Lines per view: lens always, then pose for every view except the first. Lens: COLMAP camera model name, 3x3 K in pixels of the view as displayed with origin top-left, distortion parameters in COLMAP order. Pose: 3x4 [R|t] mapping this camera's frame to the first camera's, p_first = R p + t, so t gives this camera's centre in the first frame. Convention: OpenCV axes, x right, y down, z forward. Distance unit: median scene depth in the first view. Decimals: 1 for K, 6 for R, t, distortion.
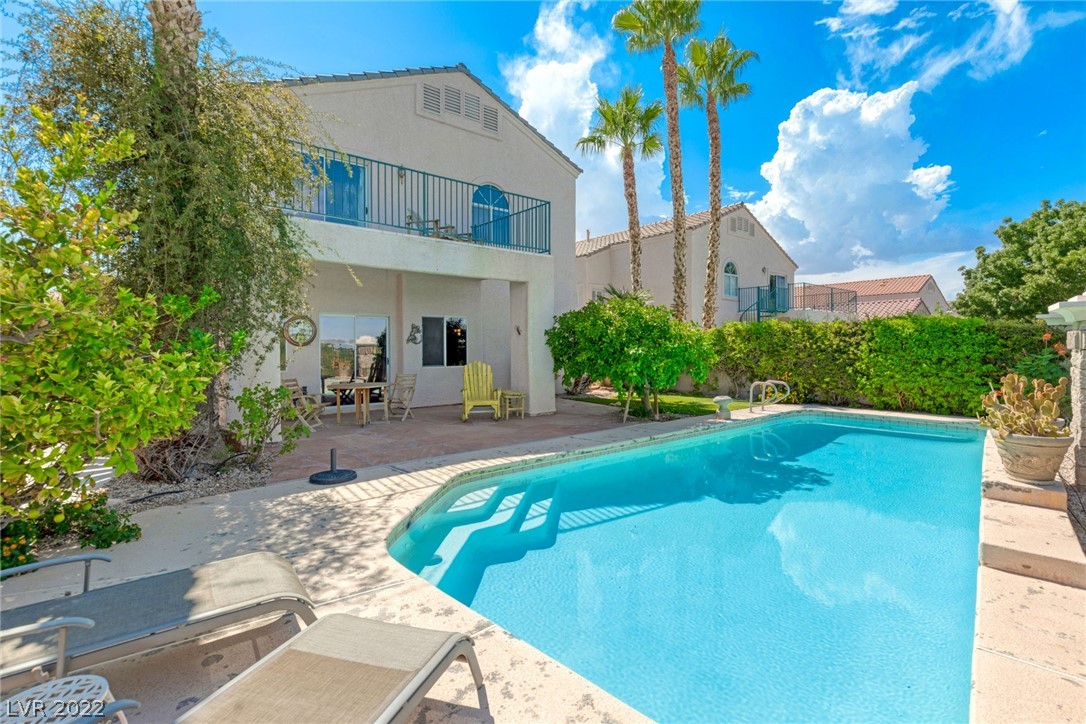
lens RADIAL K [[524.9, 0, 544.3], [0, 524.9, 348.8], [0, 0, 1]] dist [-0.016691, -0.000306]
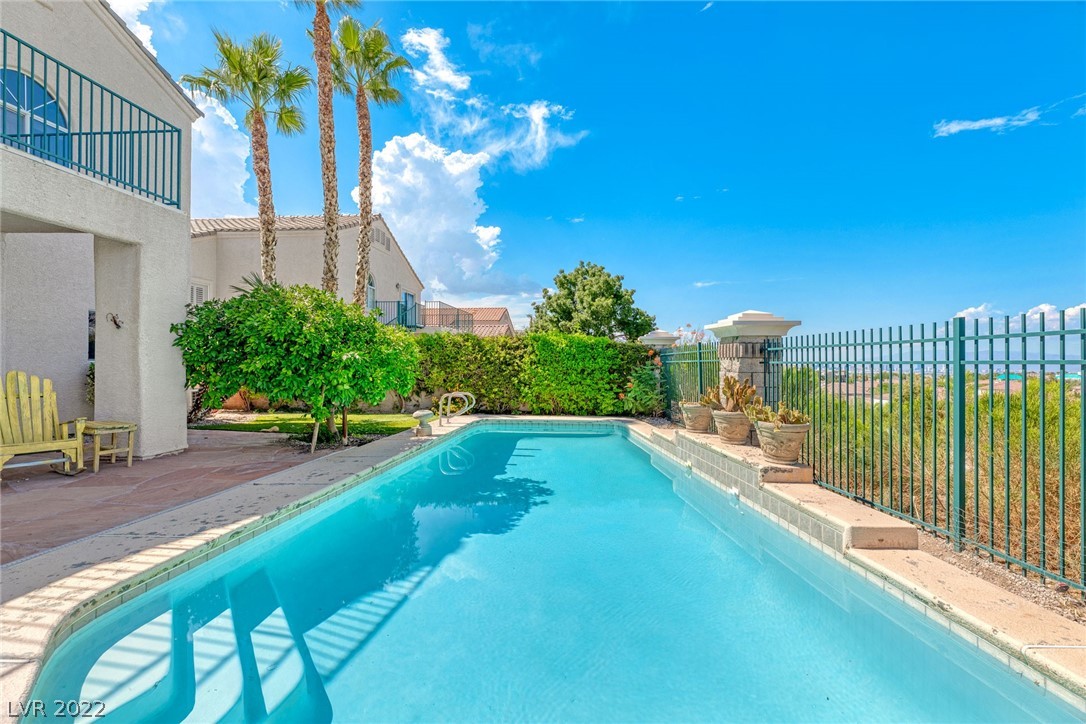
lens RADIAL K [[495.2, 0, 558.3], [0, 495.2, 363.3], [0, 0, 1]] dist [0.002857, 0.000475]
pose [[0.699929, 0.010994, 0.714127, -0.066377], [-0.004982, 0.999932, -0.010510, 0.011057], [-0.714195, 0.003799, 0.699937, 0.152179]]
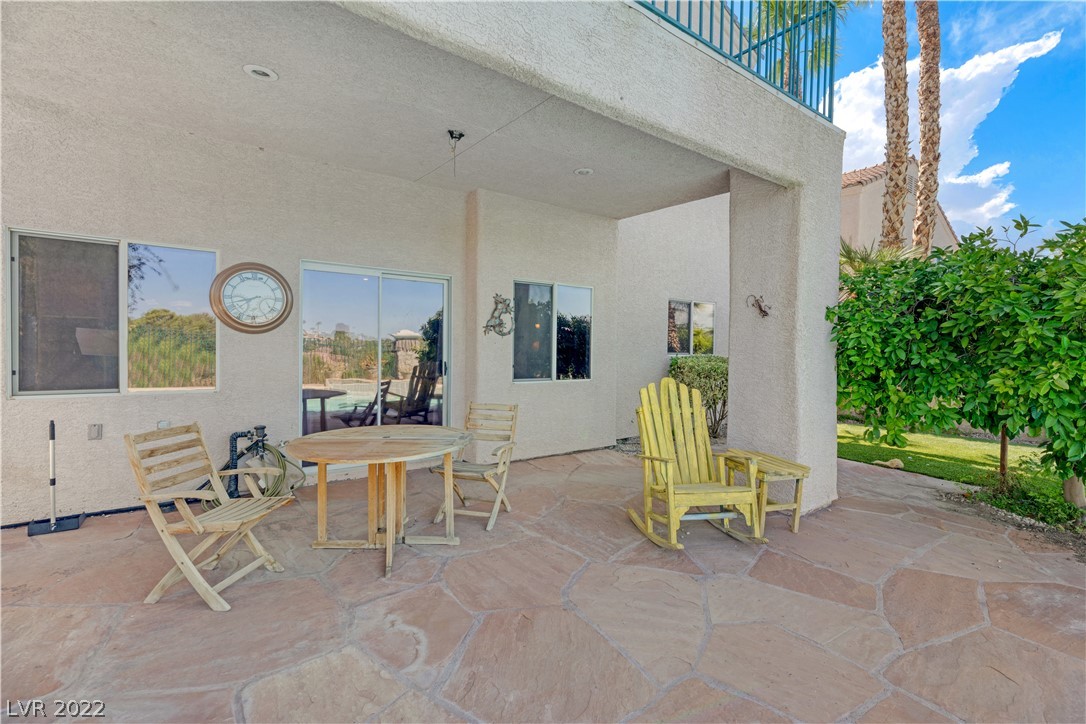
lens RADIAL K [[487.4, 0, 554.3], [0, 487.4, 355.9], [0, 0, 1]] dist [0.000722, 0.000065]
pose [[0.999047, 0.022590, -0.037345, -0.130764], [-0.021877, 0.999573, 0.019388, 0.000124], [0.037767, -0.018552, 0.999114, 0.397372]]
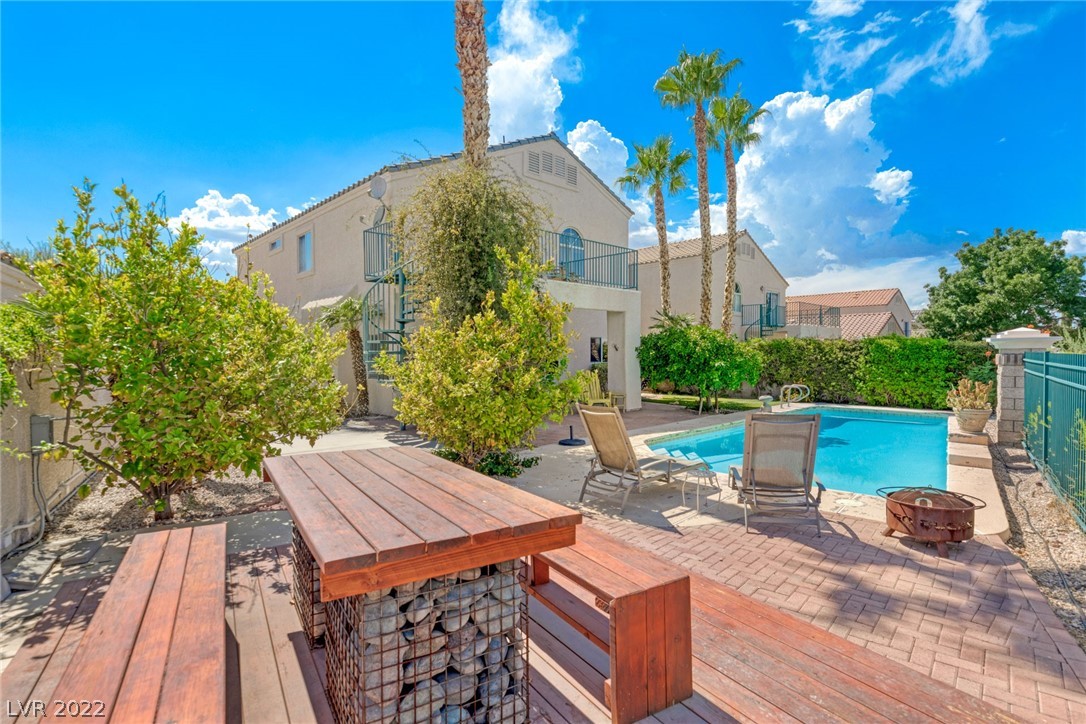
lens RADIAL K [[561.3, 0, 519.4], [0, 561.3, 367.4], [0, 0, 1]] dist [-0.030907, 0.001201]
pose [[0.998783, -0.001015, 0.049309, -0.239668], [-0.000166, 0.999713, 0.023945, -0.011930], [-0.049320, -0.023924, 0.998496, -0.271584]]
